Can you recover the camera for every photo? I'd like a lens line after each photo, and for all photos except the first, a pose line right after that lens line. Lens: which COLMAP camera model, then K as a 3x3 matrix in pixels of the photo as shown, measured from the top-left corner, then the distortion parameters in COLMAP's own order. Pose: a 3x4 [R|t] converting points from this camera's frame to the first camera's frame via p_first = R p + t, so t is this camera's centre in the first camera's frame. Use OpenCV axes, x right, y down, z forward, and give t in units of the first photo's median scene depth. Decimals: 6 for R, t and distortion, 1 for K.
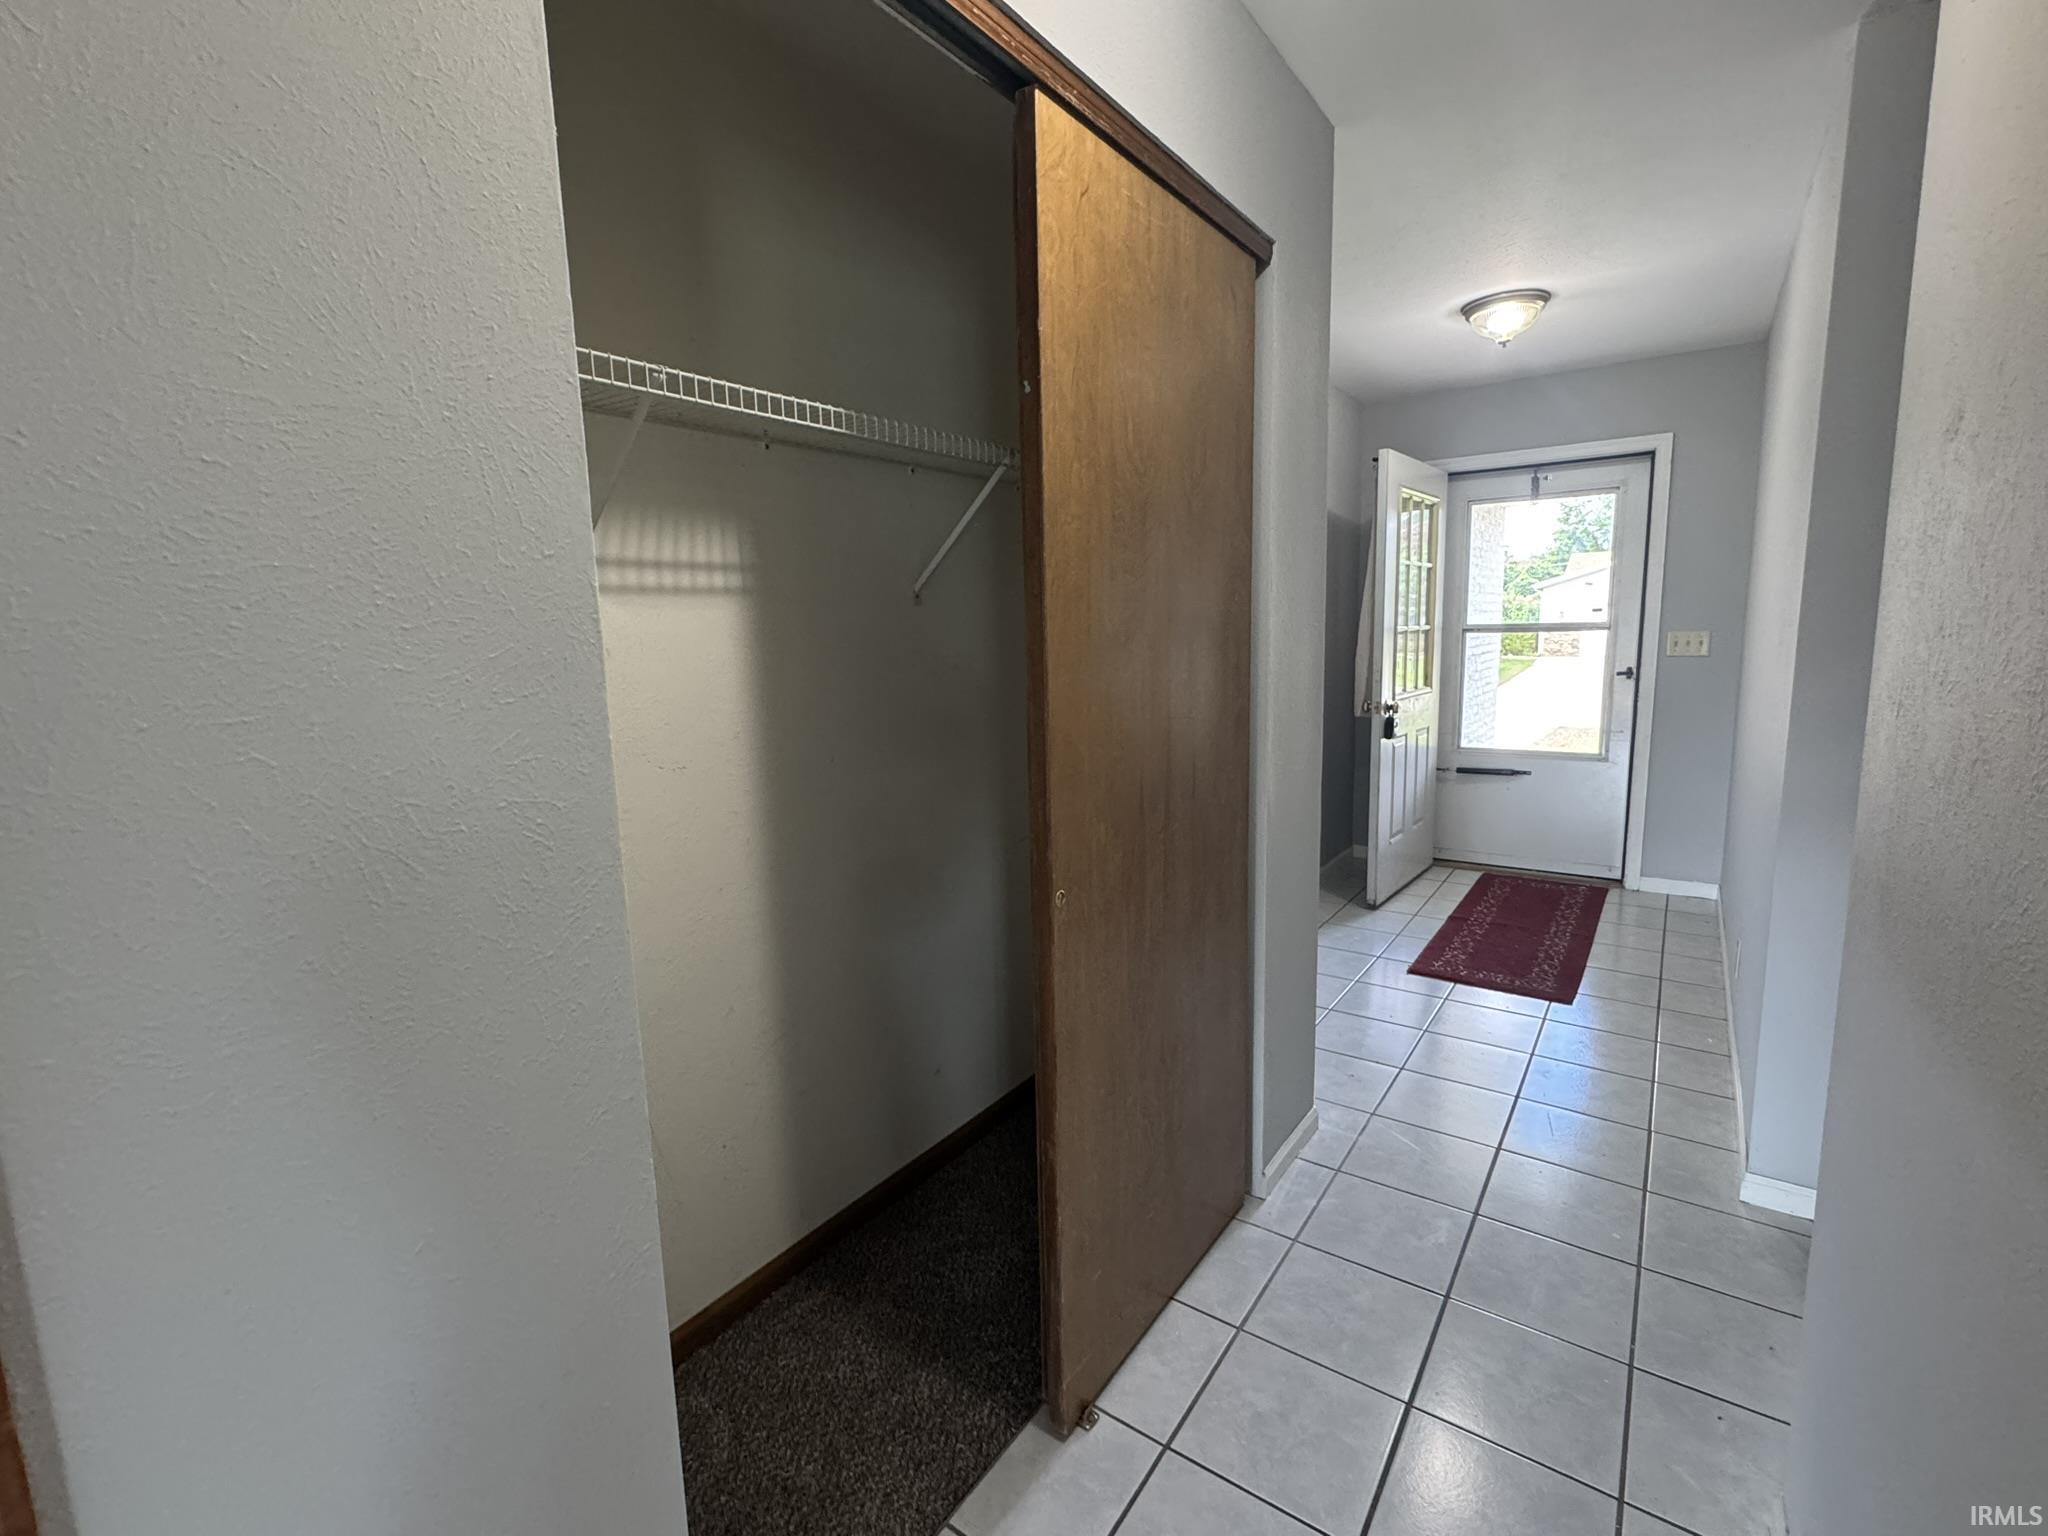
lens RADIAL K [[925.6, 0, 1025.3], [0, 925.6, 770.6], [0, 0, 1]] dist [-0.009008, 0.000587]
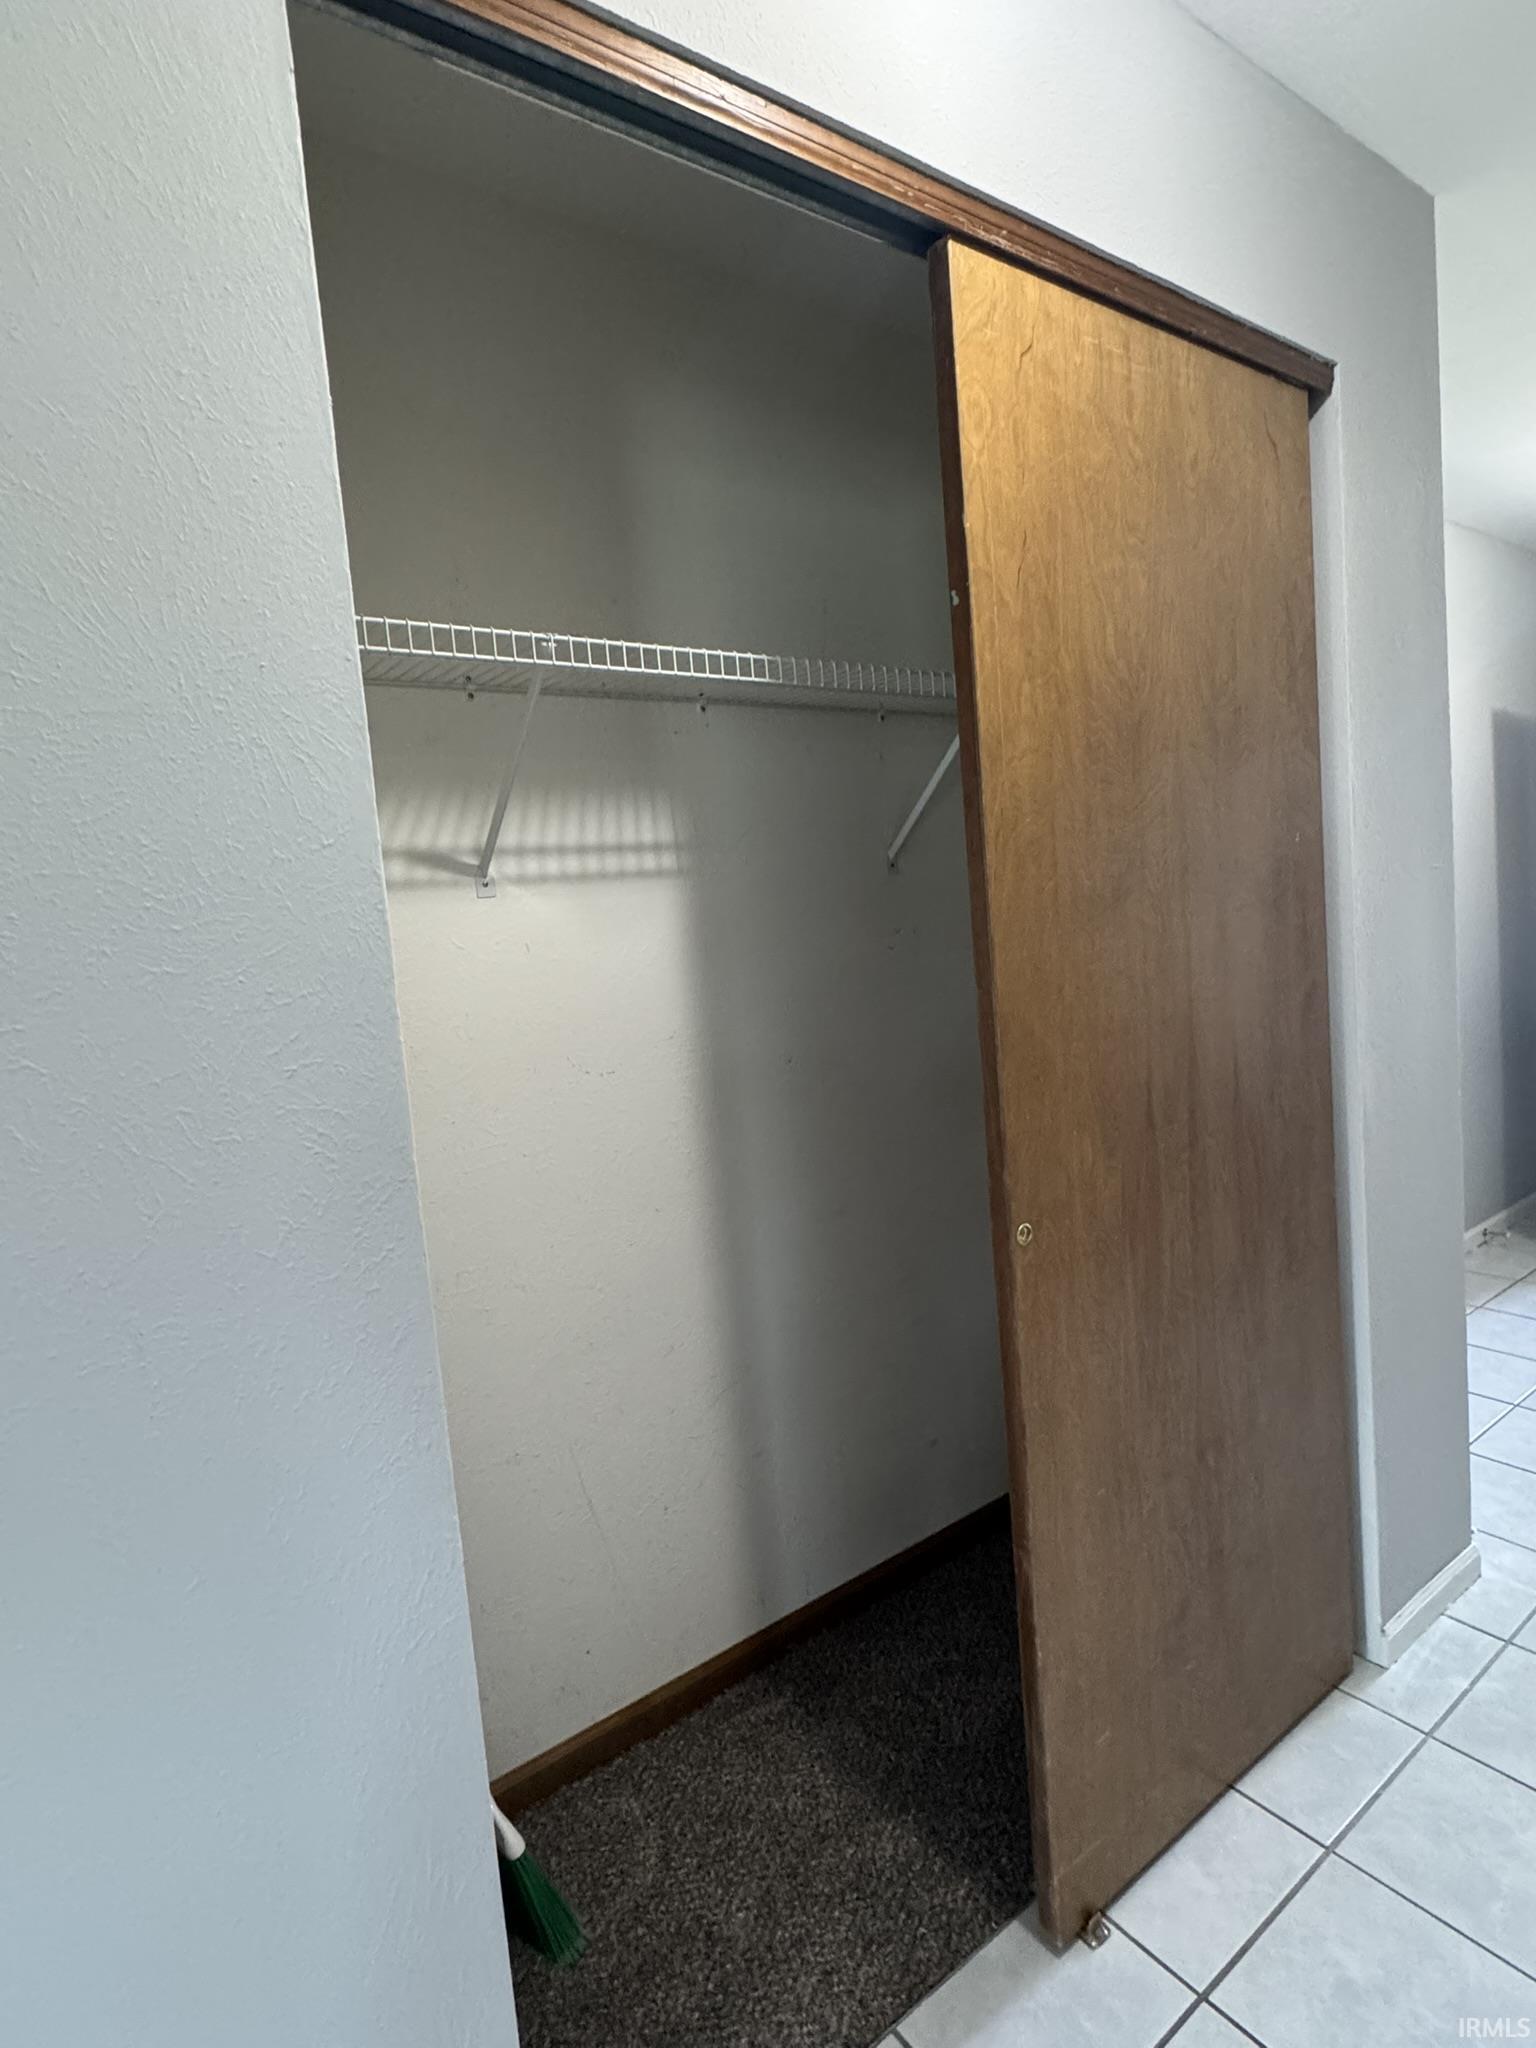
lens RADIAL K [[1088.3, 0, 768.0], [0, 1088.3, 1024.0], [0, 0, 1]] dist [-0.005903, -0.000292]
pose [[0.949703, -0.025092, -0.312145, 0.115250], [0.010691, 0.998801, -0.047763, 0.002311], [0.312969, 0.042024, 0.948833, 0.048830]]
